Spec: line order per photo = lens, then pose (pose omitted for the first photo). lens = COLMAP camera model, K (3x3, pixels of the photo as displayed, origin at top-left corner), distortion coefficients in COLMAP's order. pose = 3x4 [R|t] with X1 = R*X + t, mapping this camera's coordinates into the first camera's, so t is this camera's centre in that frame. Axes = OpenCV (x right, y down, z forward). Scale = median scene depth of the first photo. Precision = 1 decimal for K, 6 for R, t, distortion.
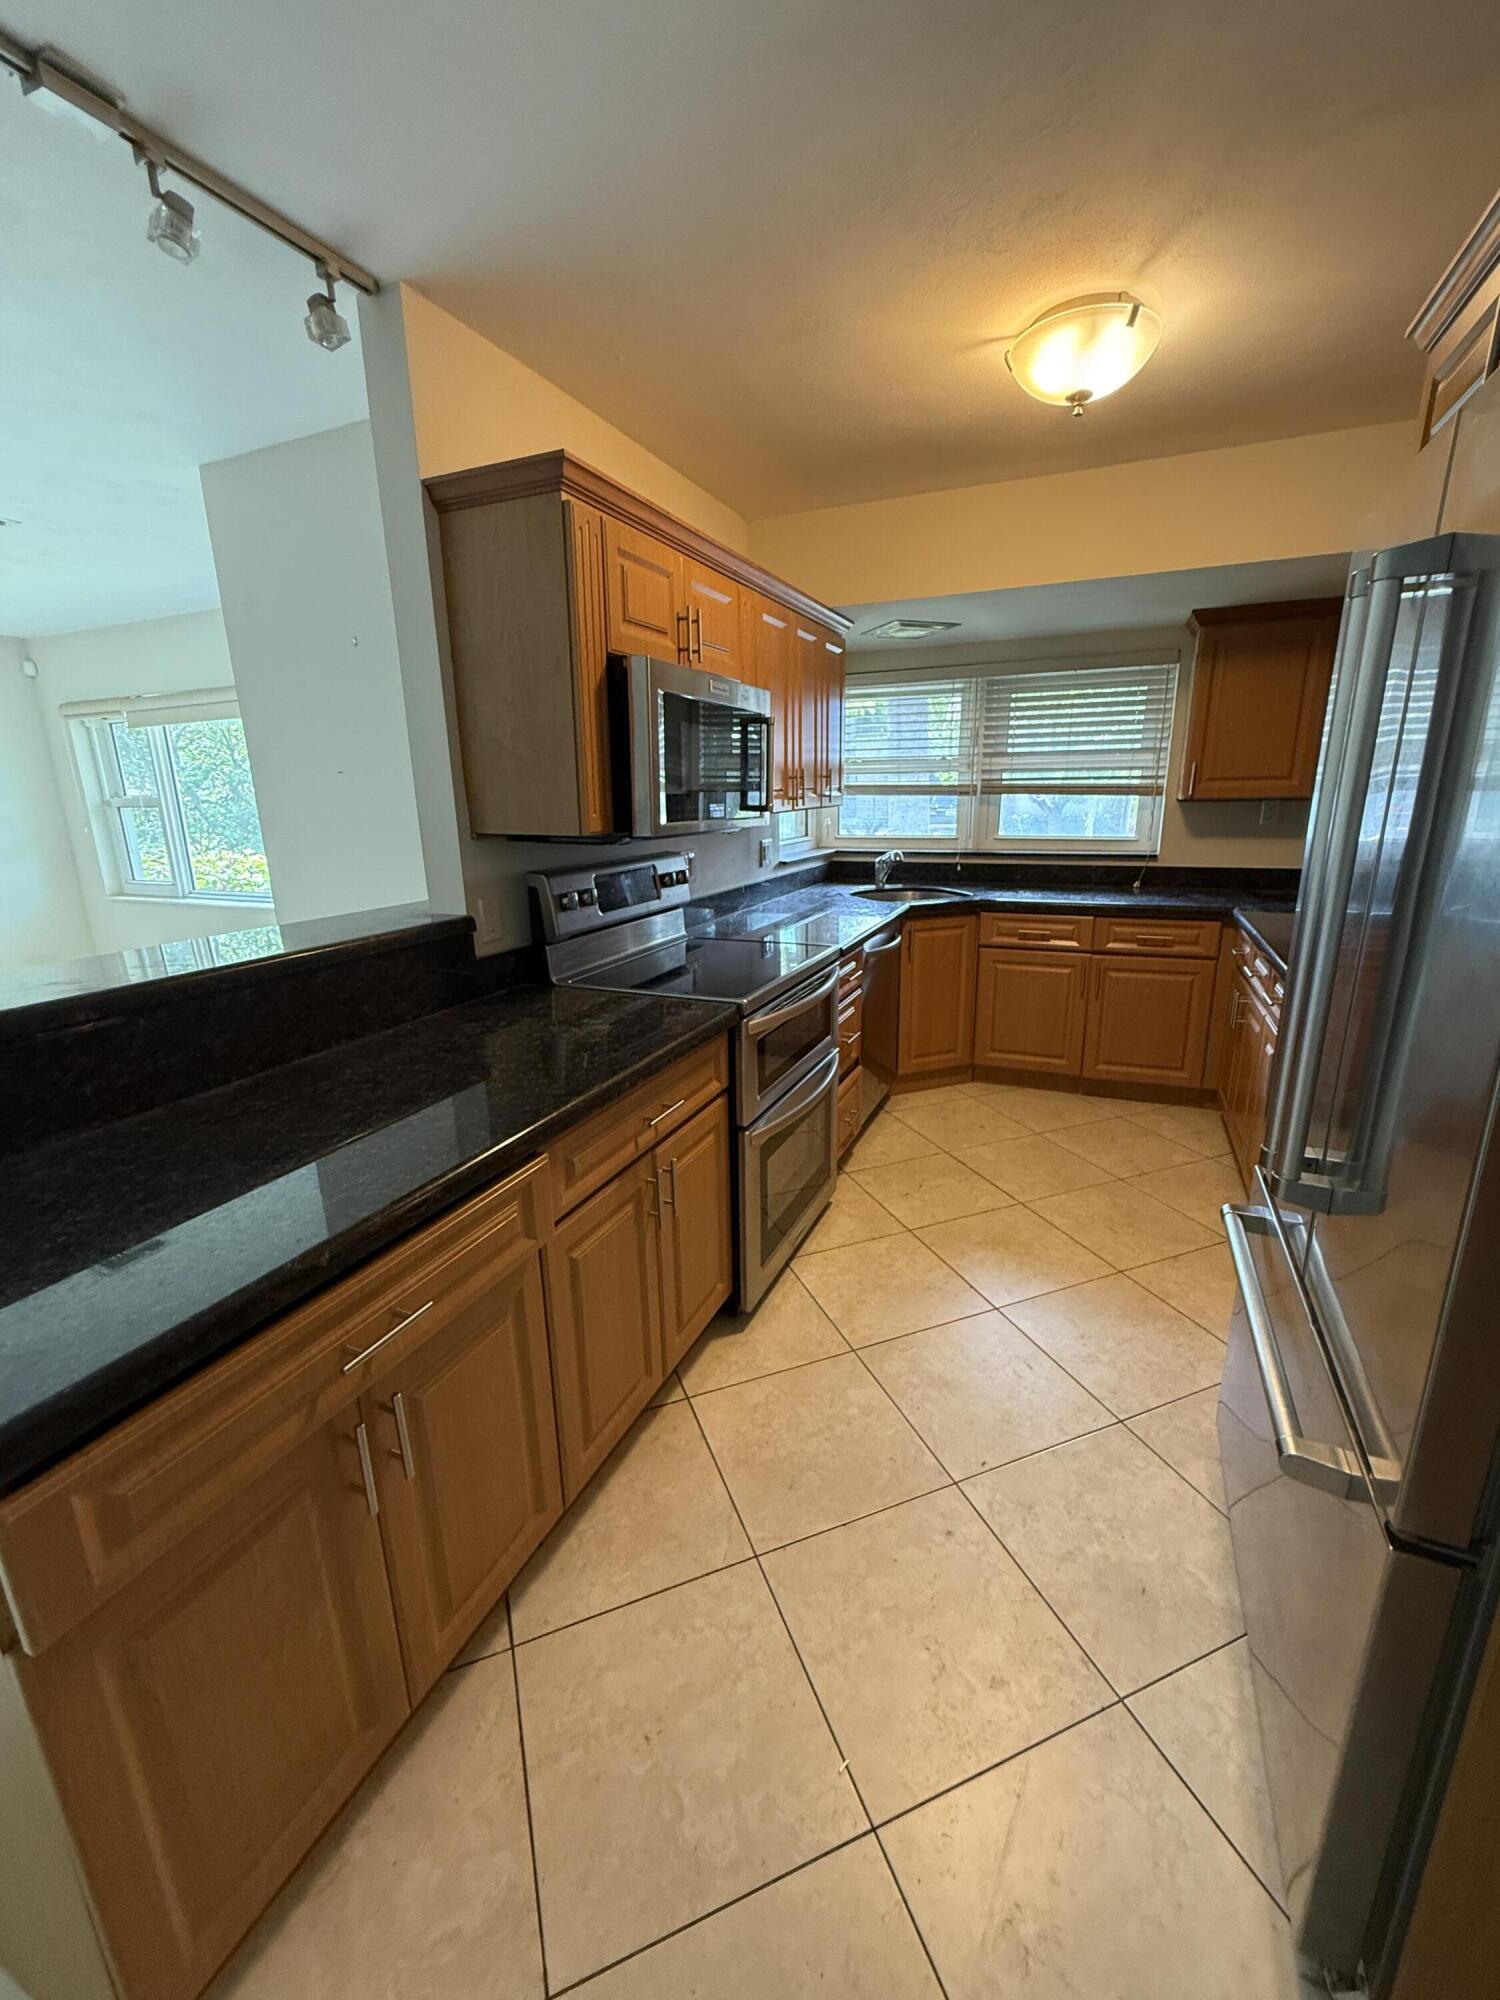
lens RADIAL K [[805.9, 0, 751.6], [0, 805.9, 1015.2], [0, 0, 1]] dist [-0.001469, -0.000646]
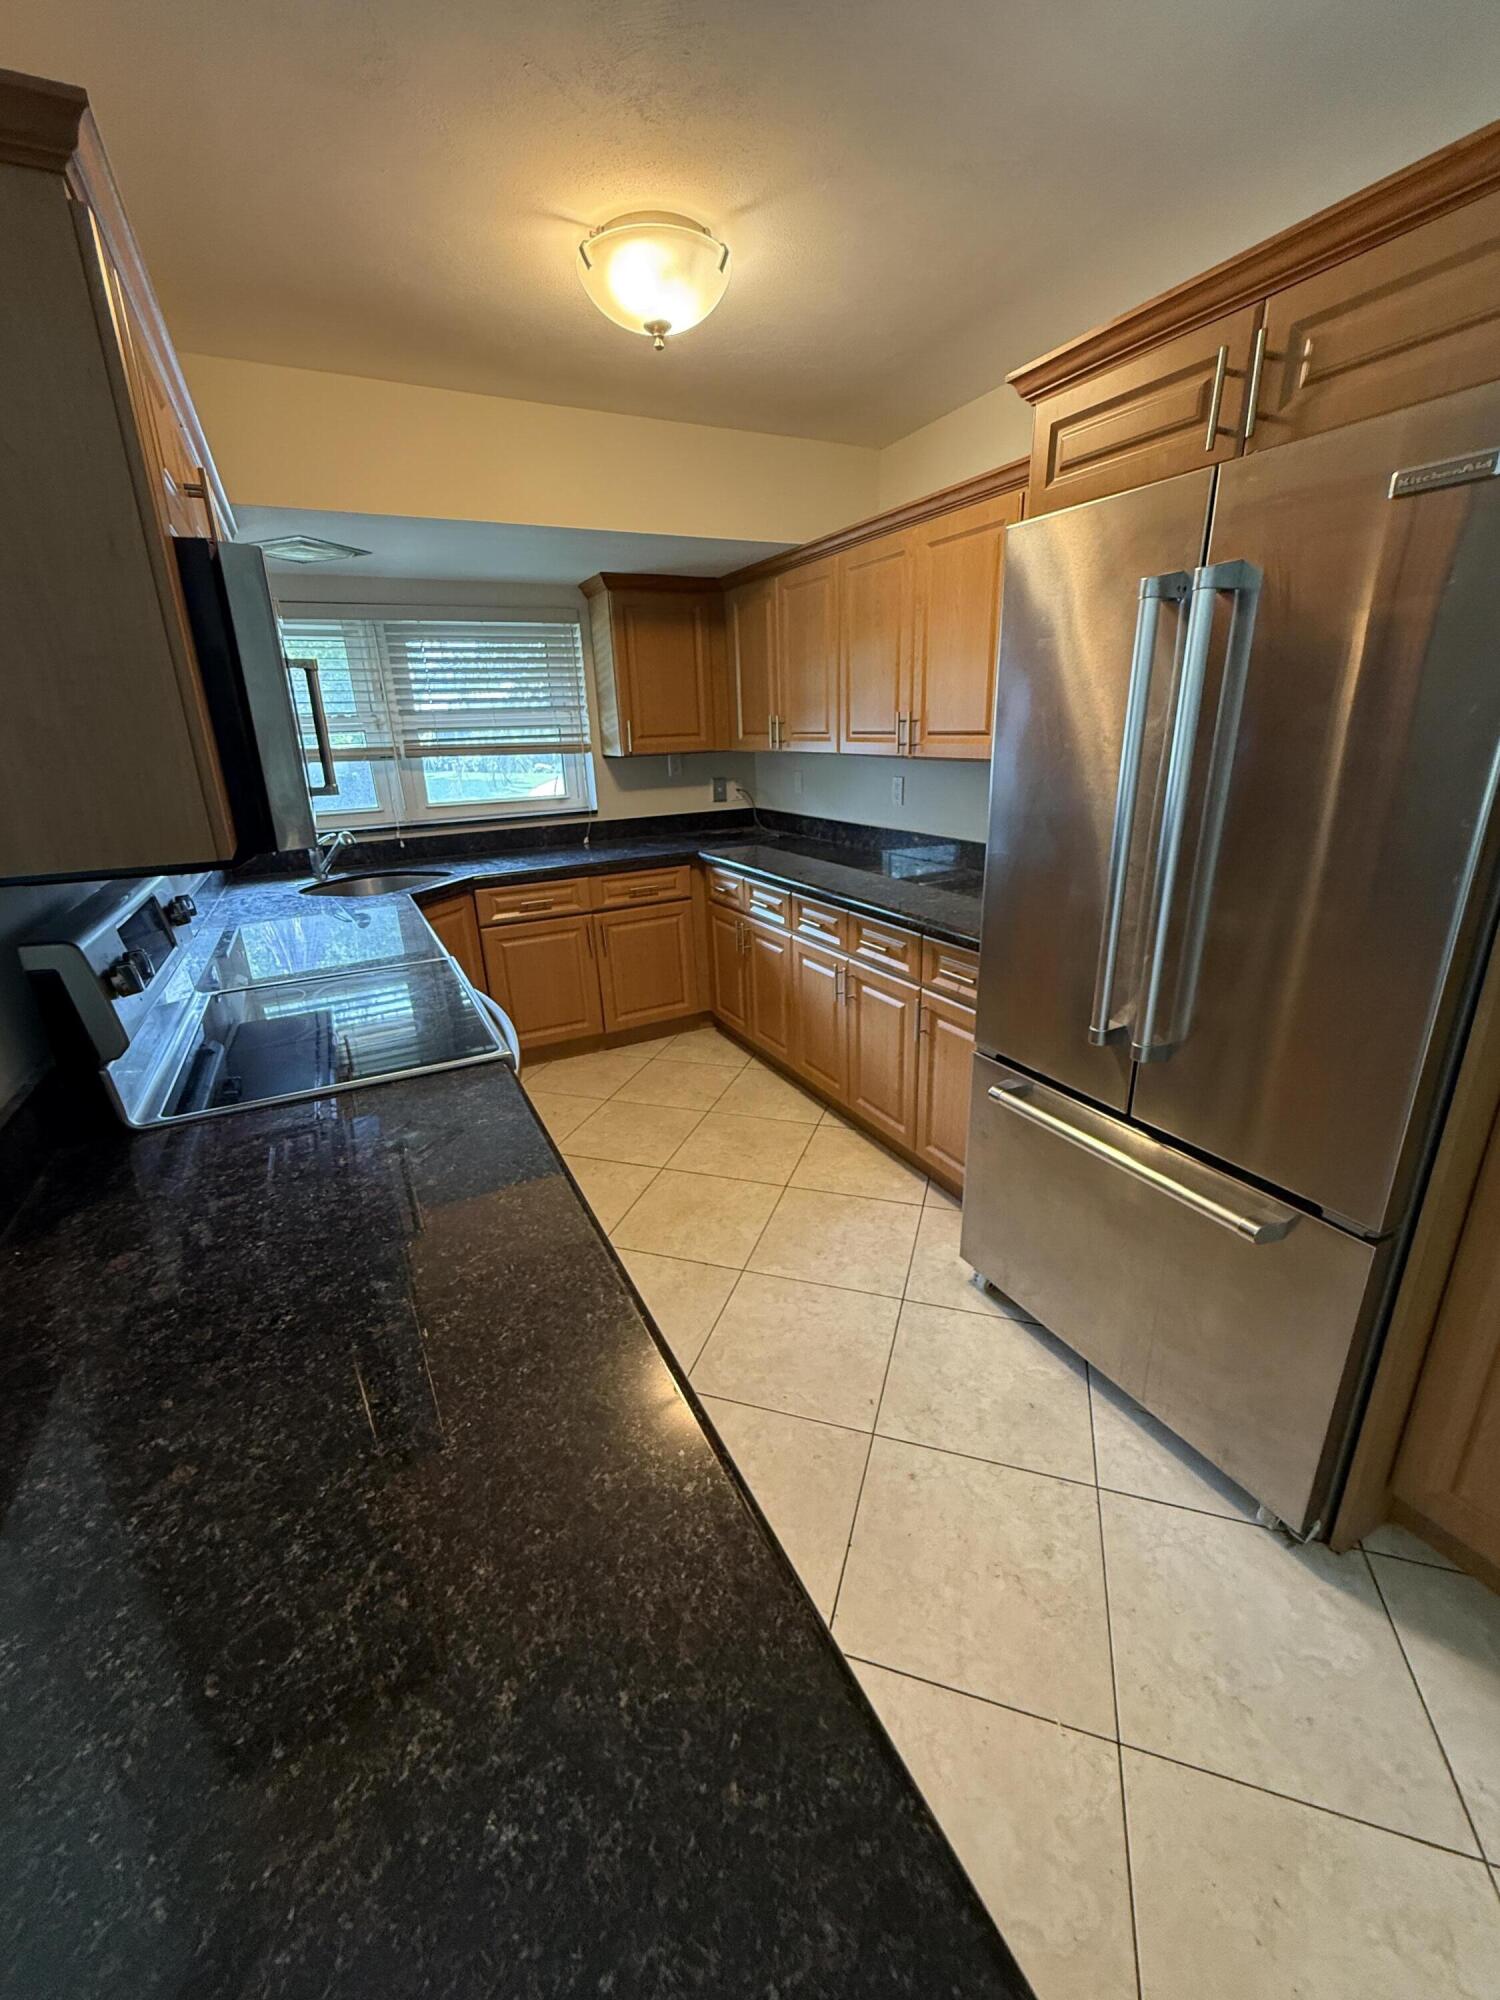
lens RADIAL K [[805.9, 0, 737.0], [0, 805.9, 1012.9], [0, 0, 1]] dist [-0.001469, -0.000646]
pose [[0.636636, -0.264892, 0.724242, -0.227532], [0.230225, 0.961611, 0.149334, -0.065422], [-0.735996, 0.071668, 0.673181, 0.193376]]
